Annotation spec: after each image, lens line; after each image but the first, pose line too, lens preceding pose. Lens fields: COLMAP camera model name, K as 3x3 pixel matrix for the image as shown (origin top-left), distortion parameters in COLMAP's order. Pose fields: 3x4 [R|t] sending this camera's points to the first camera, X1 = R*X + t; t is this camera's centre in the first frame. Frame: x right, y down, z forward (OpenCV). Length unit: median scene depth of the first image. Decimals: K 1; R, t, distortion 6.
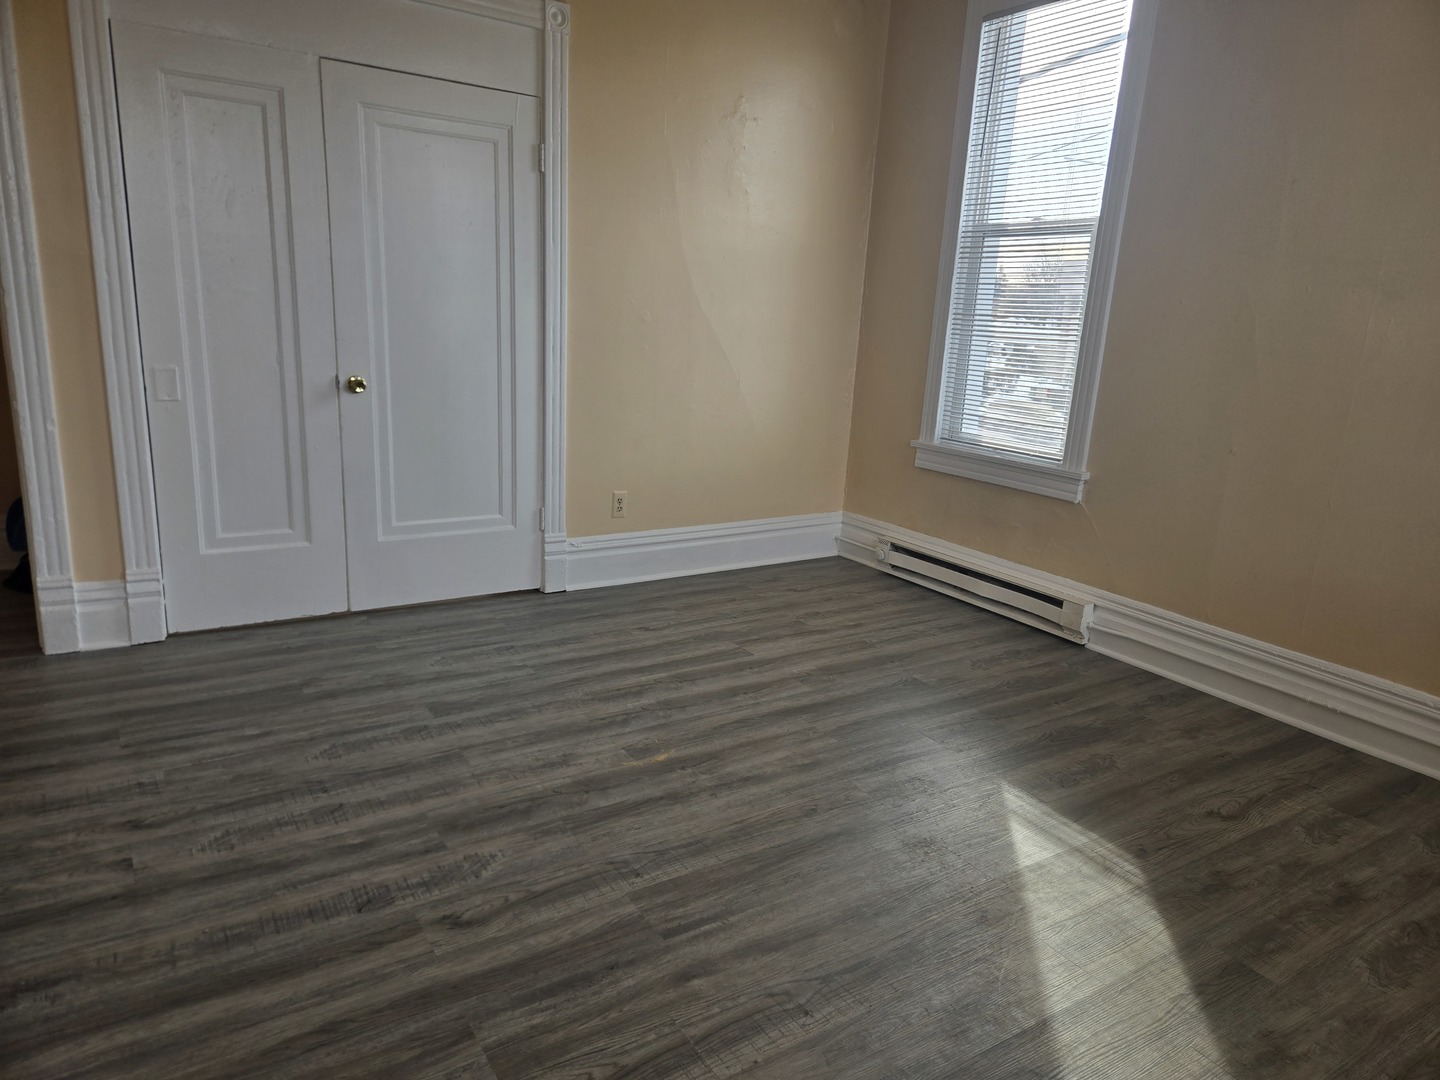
lens RADIAL K [[963.3, 0, 711.9], [0, 963.3, 536.2], [0, 0, 1]] dist [0.048376, -0.037393]
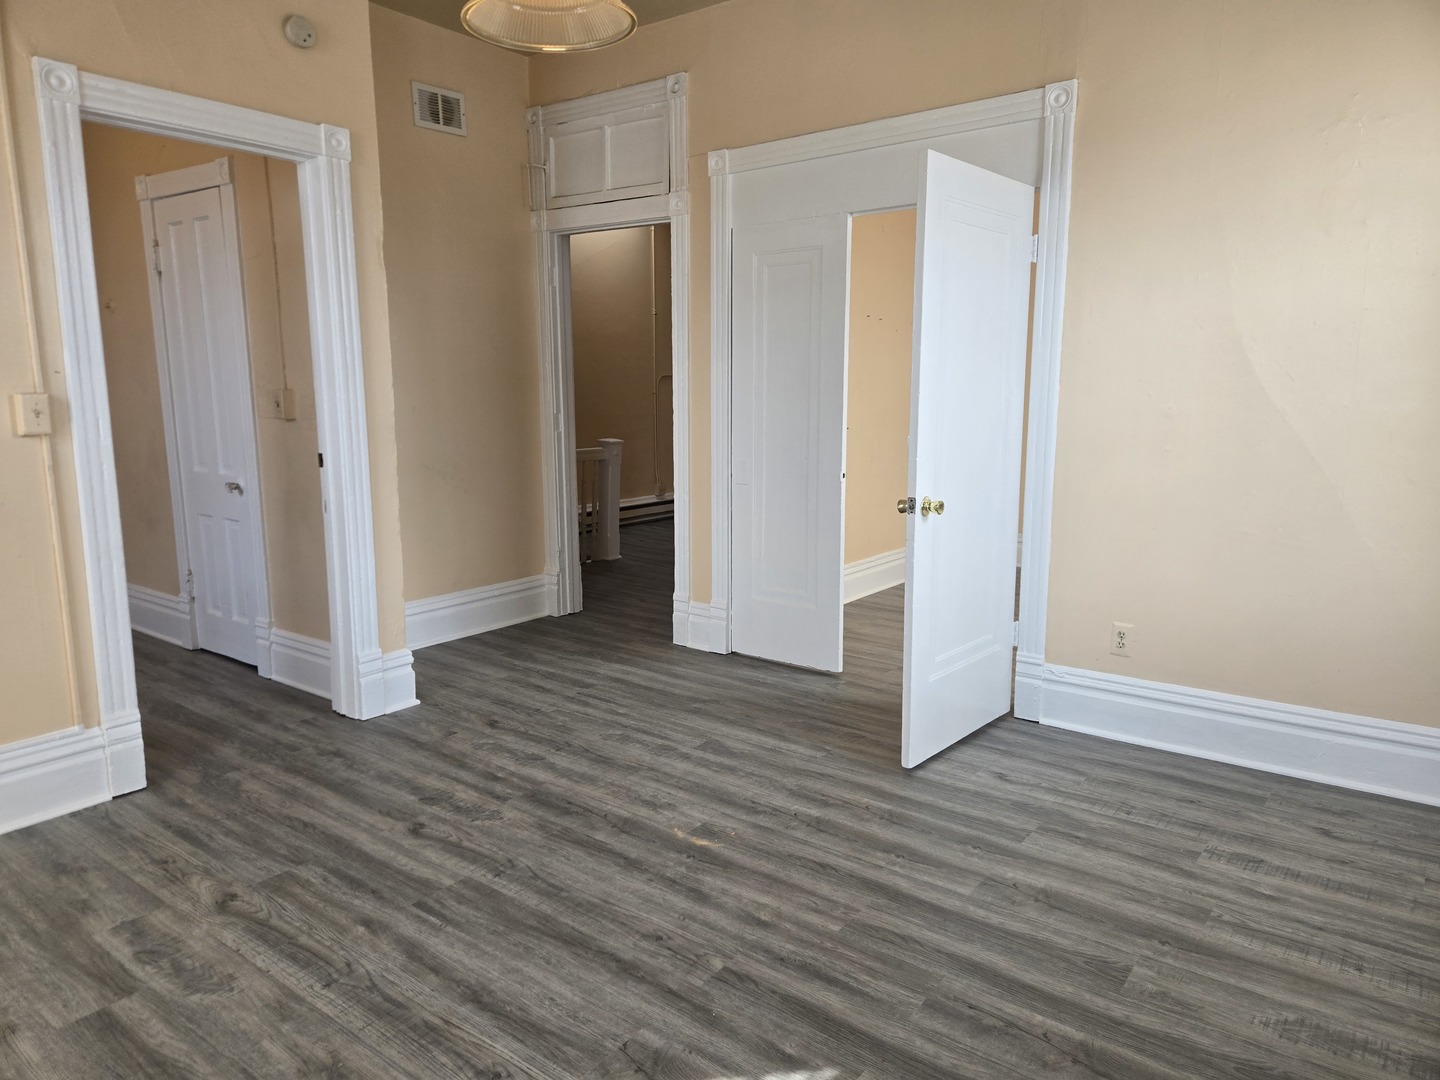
lens RADIAL K [[963.3, 0, 715.2], [0, 963.3, 530.0], [0, 0, 1]] dist [0.048376, -0.037393]
pose [[0.326764, 0.085116, -0.941265, 0.851595], [-0.206645, 0.978273, 0.016725, -0.102779], [0.922238, 0.189042, 0.337254, 0.612872]]
